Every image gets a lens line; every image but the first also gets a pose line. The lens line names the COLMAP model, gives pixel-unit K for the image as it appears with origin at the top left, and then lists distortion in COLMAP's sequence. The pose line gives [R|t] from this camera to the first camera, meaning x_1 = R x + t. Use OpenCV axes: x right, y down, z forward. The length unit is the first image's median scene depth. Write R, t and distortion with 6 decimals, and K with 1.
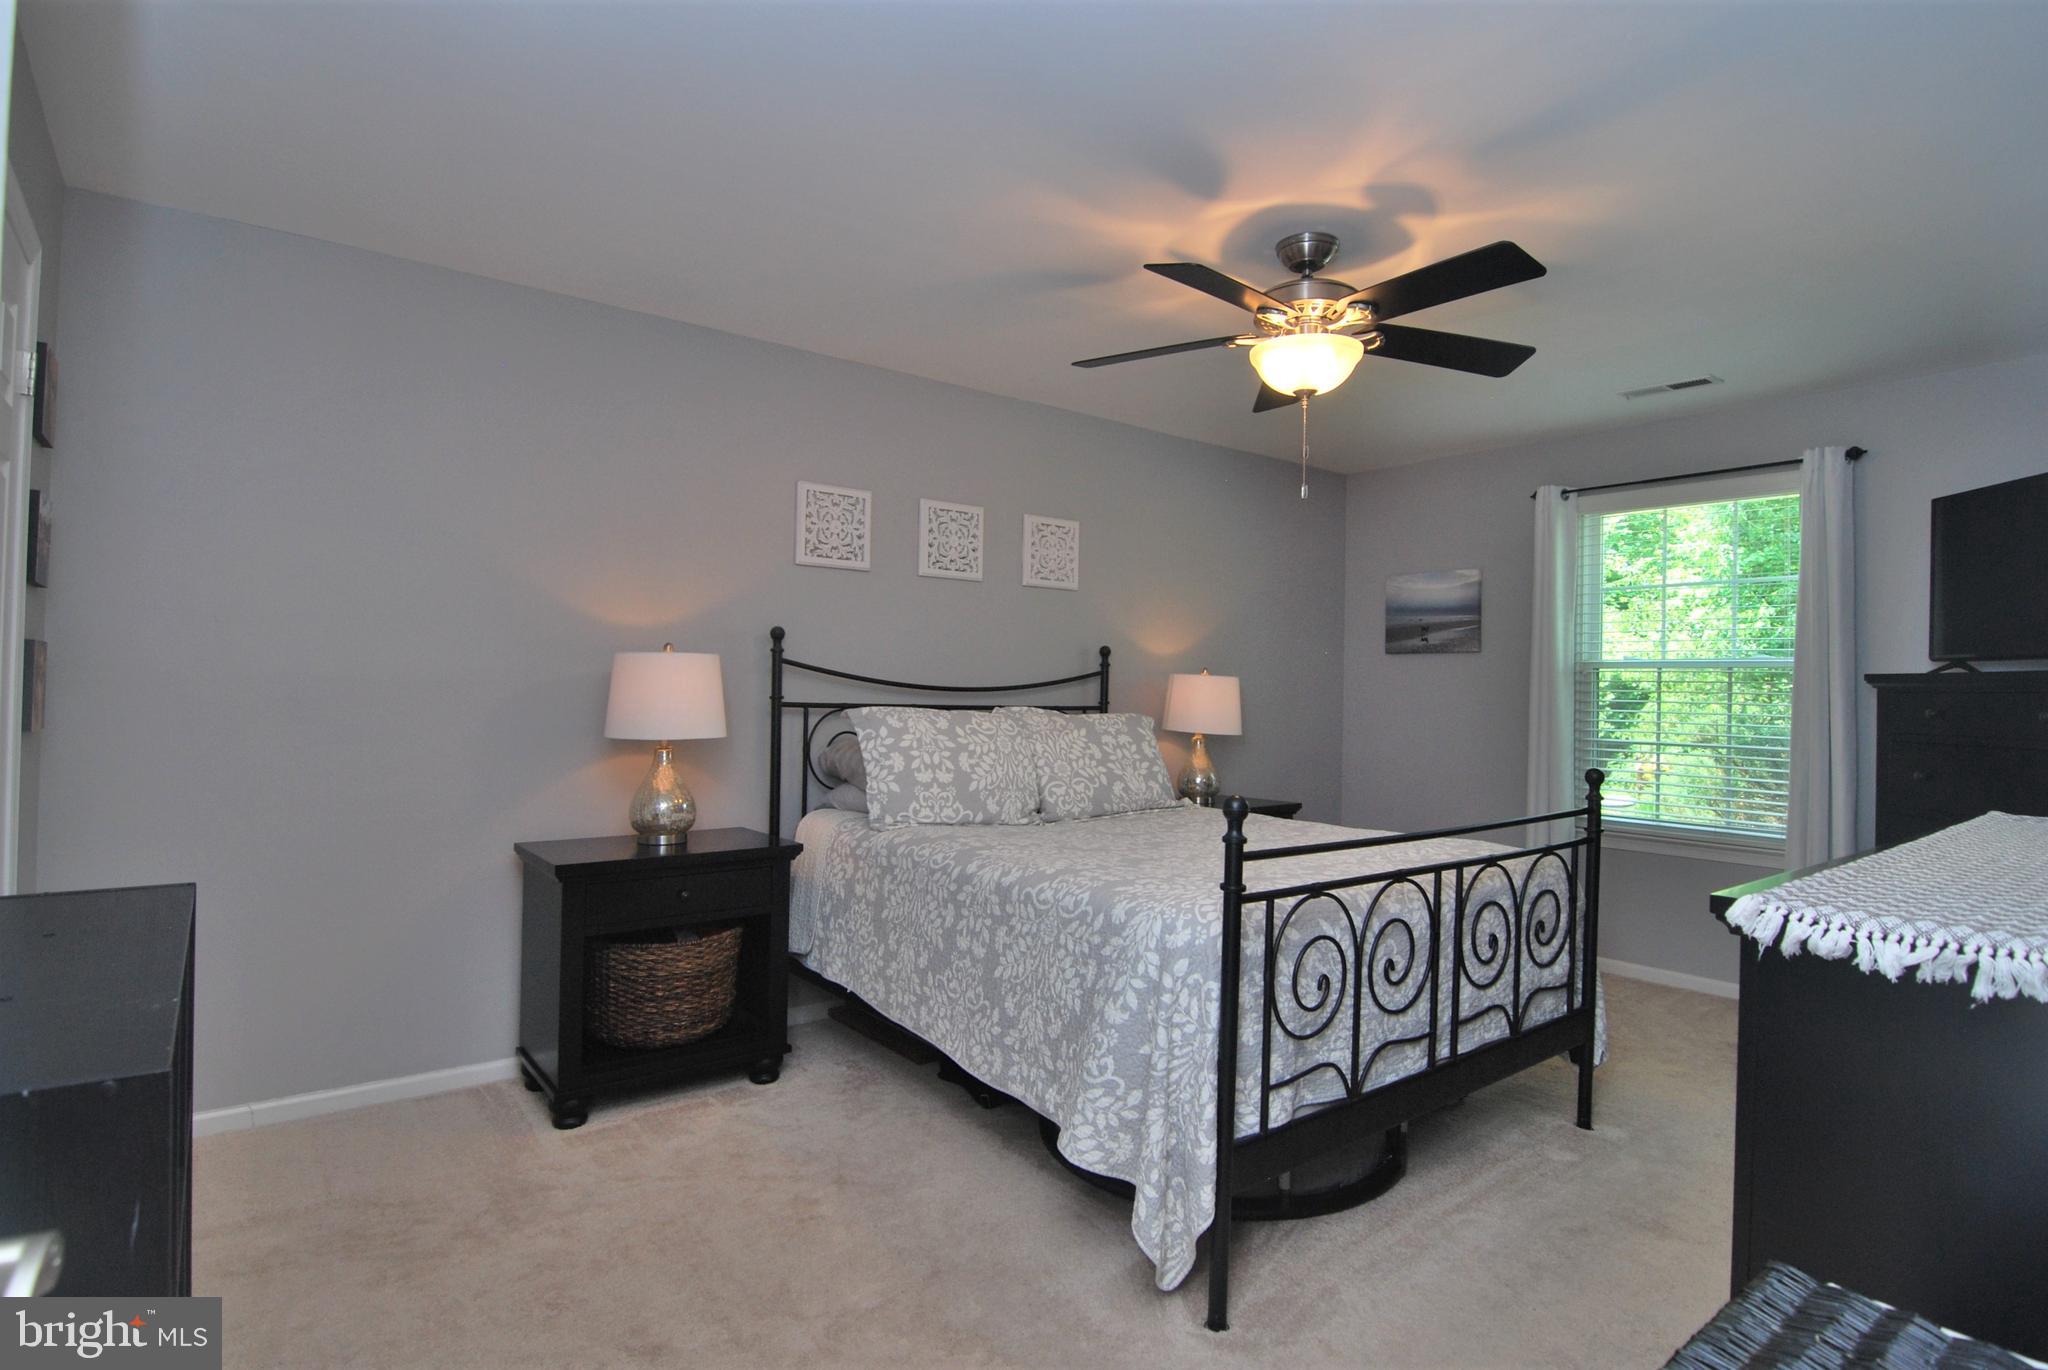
lens RADIAL K [[1044.2, 0, 1024.0], [0, 1044.2, 685.0], [0, 0, 1]] dist [0.000023, -0.000684]
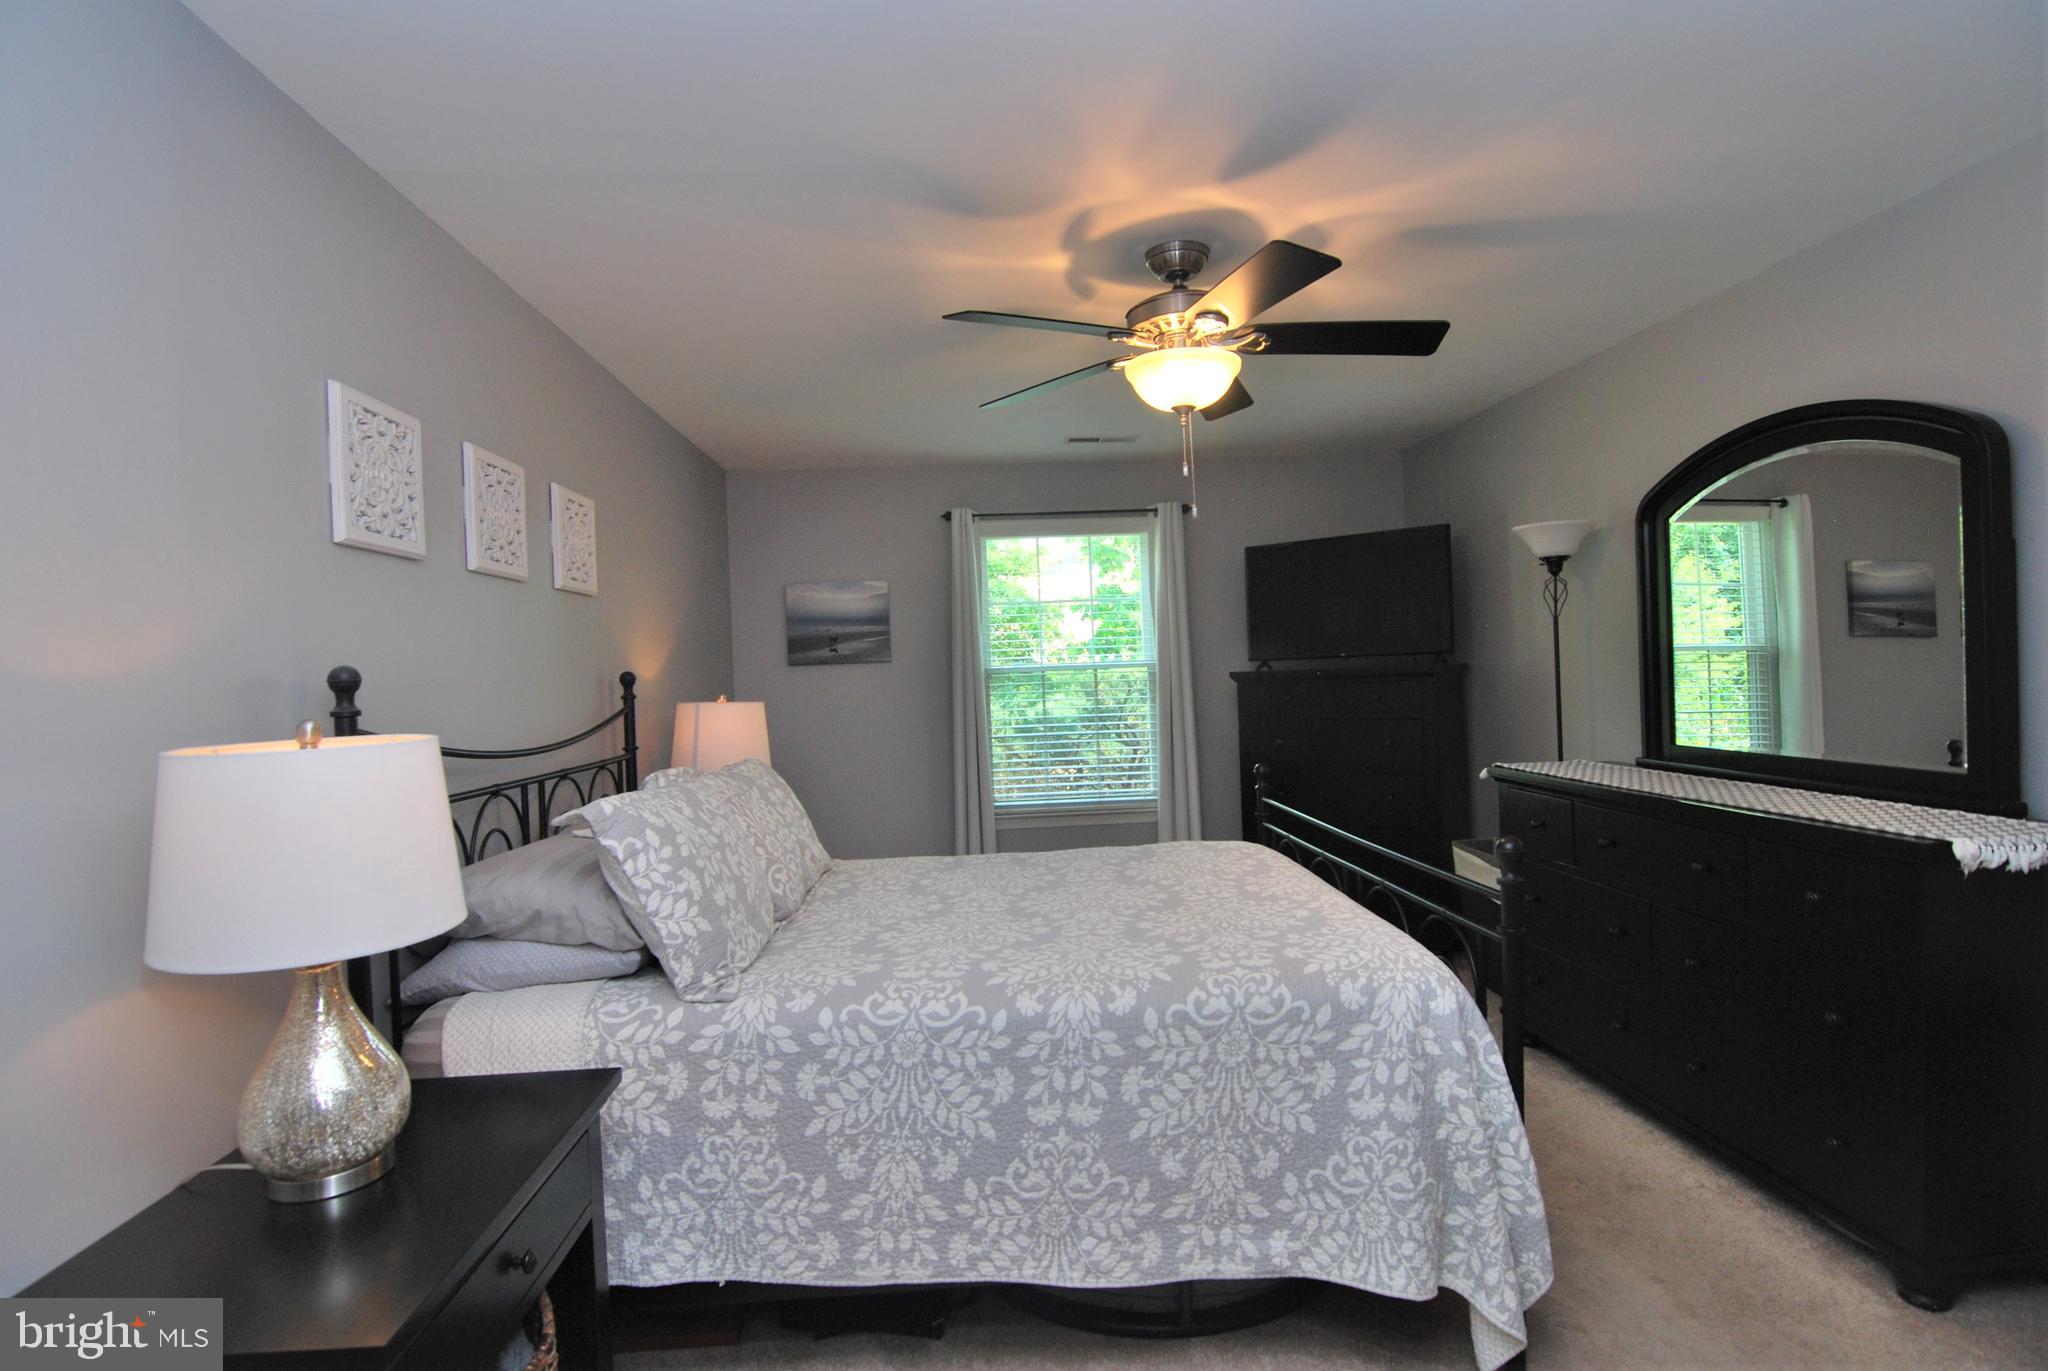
lens RADIAL K [[1020.6, 0, 1024.0], [0, 1020.6, 685.5], [0, 0, 1]] dist [-0.013060, 0.000245]
pose [[0.562509, -0.051608, 0.825179, -0.558233], [0.046218, 0.998452, 0.030939, -0.057369], [-0.825498, 0.020734, 0.564024, 0.560372]]
